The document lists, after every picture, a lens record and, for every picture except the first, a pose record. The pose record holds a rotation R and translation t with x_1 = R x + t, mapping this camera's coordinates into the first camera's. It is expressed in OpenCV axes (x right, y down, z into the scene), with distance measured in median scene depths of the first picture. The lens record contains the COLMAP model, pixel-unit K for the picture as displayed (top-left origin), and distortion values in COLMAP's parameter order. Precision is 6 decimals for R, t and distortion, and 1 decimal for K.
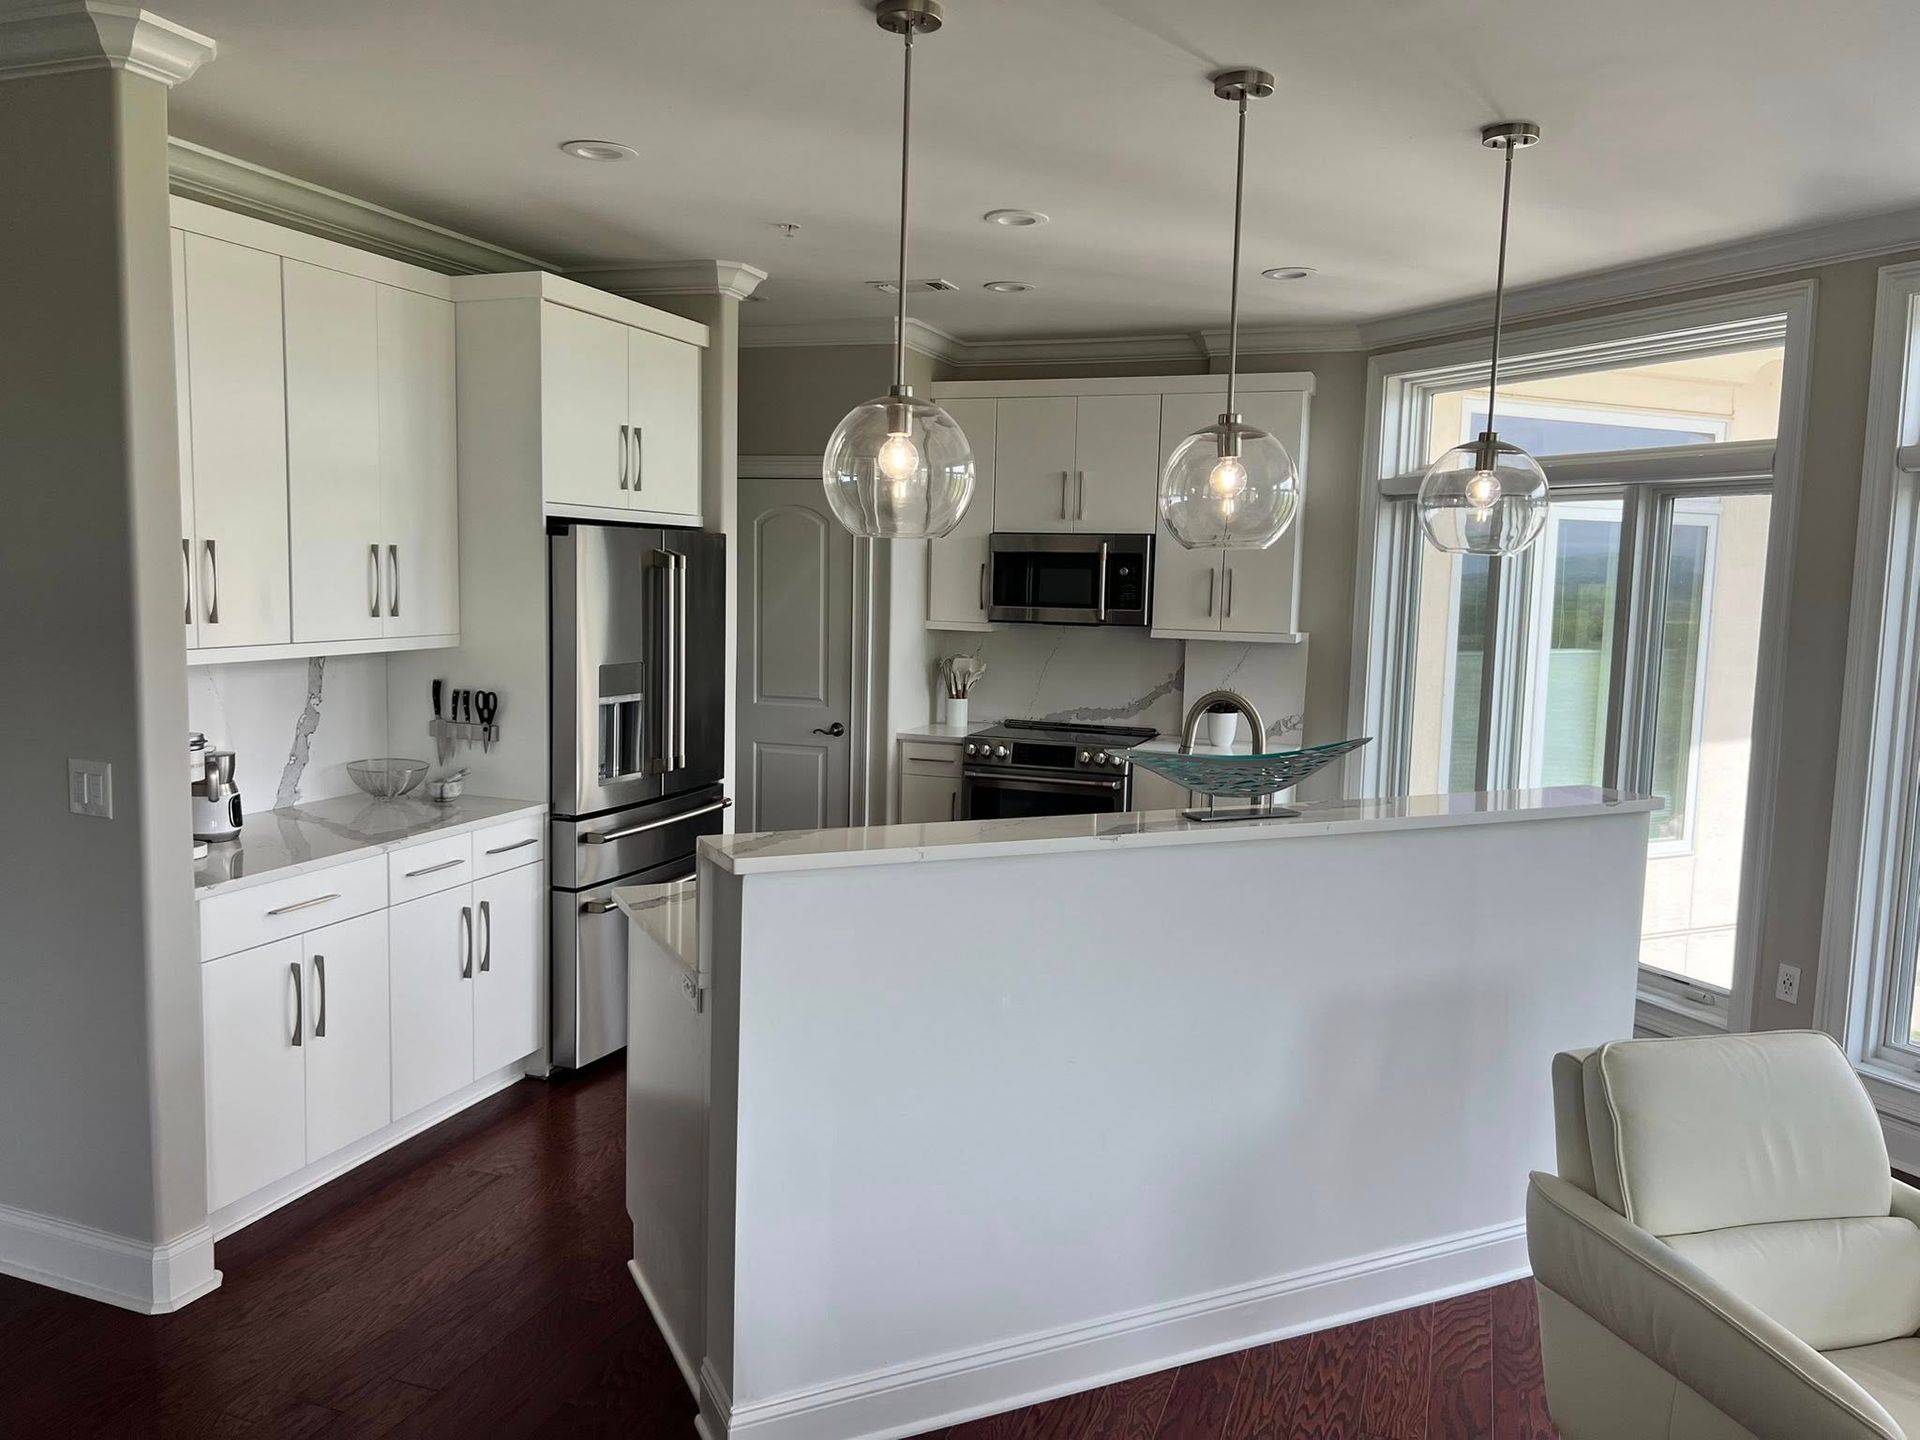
lens RADIAL K [[1427.0, 0, 950.6], [0, 1427.0, 713.8], [0, 0, 1]] dist [0.028648, -0.038593]
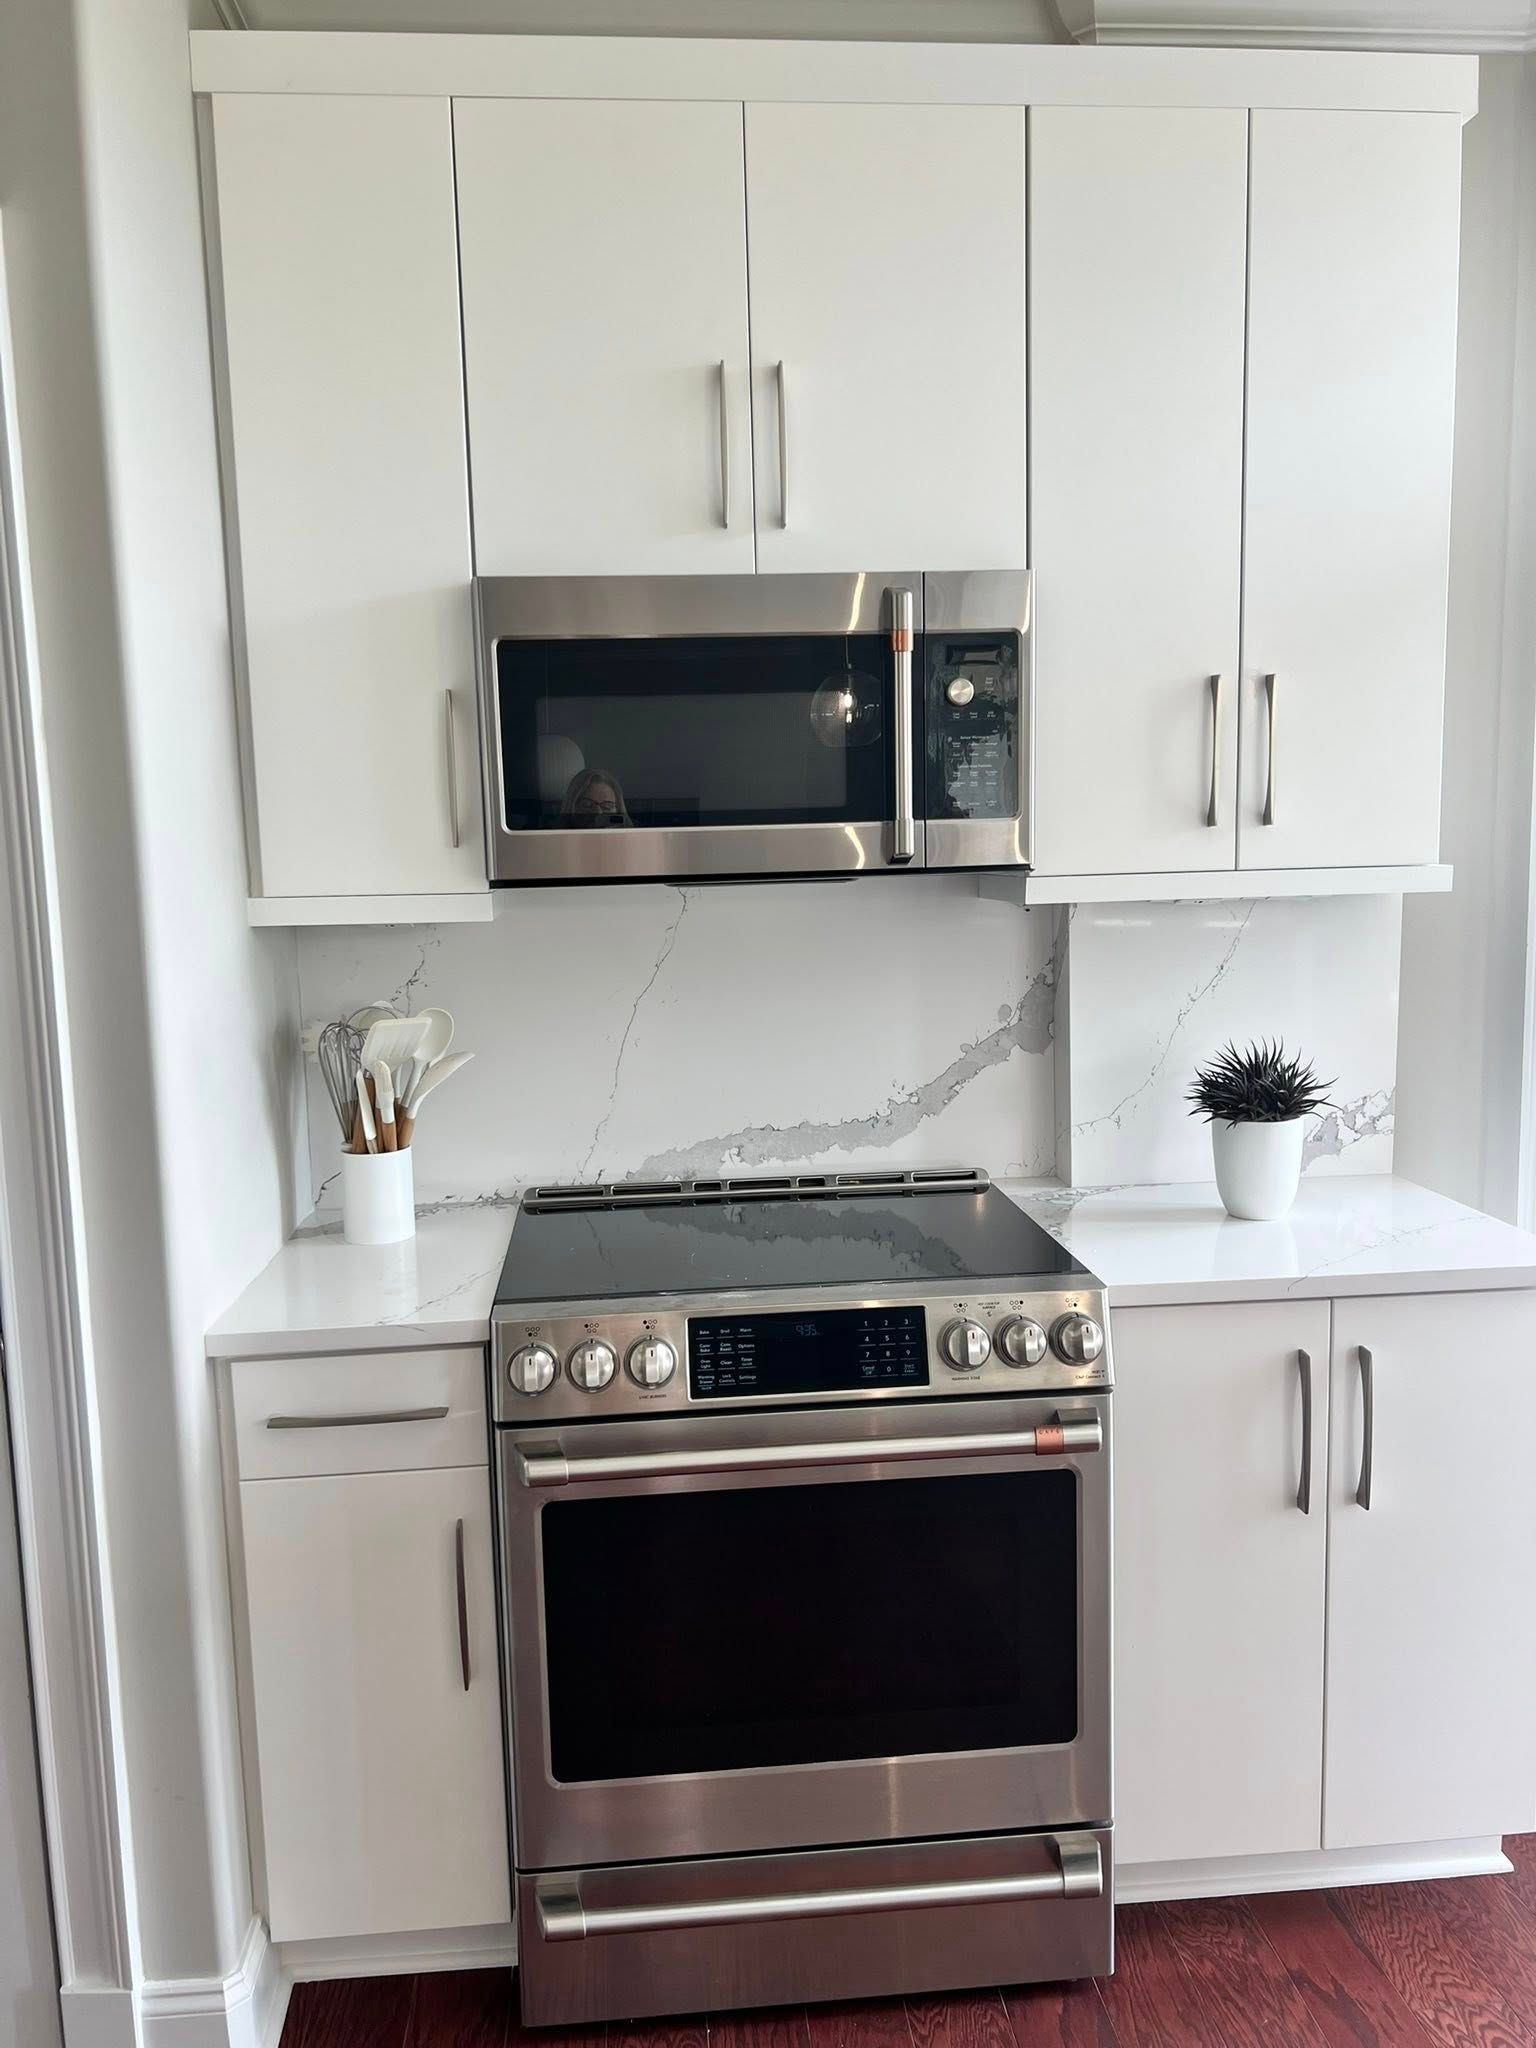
lens RADIAL K [[1522.2, 0, 772.7], [0, 1522.2, 1012.8], [0, 0, 1]] dist [0.028648, -0.038593]
pose [[0.896727, -0.093747, 0.432541, -0.059337], [0.088982, 0.995541, 0.031297, -0.043966], [-0.433547, 0.010424, 0.901071, 0.703205]]
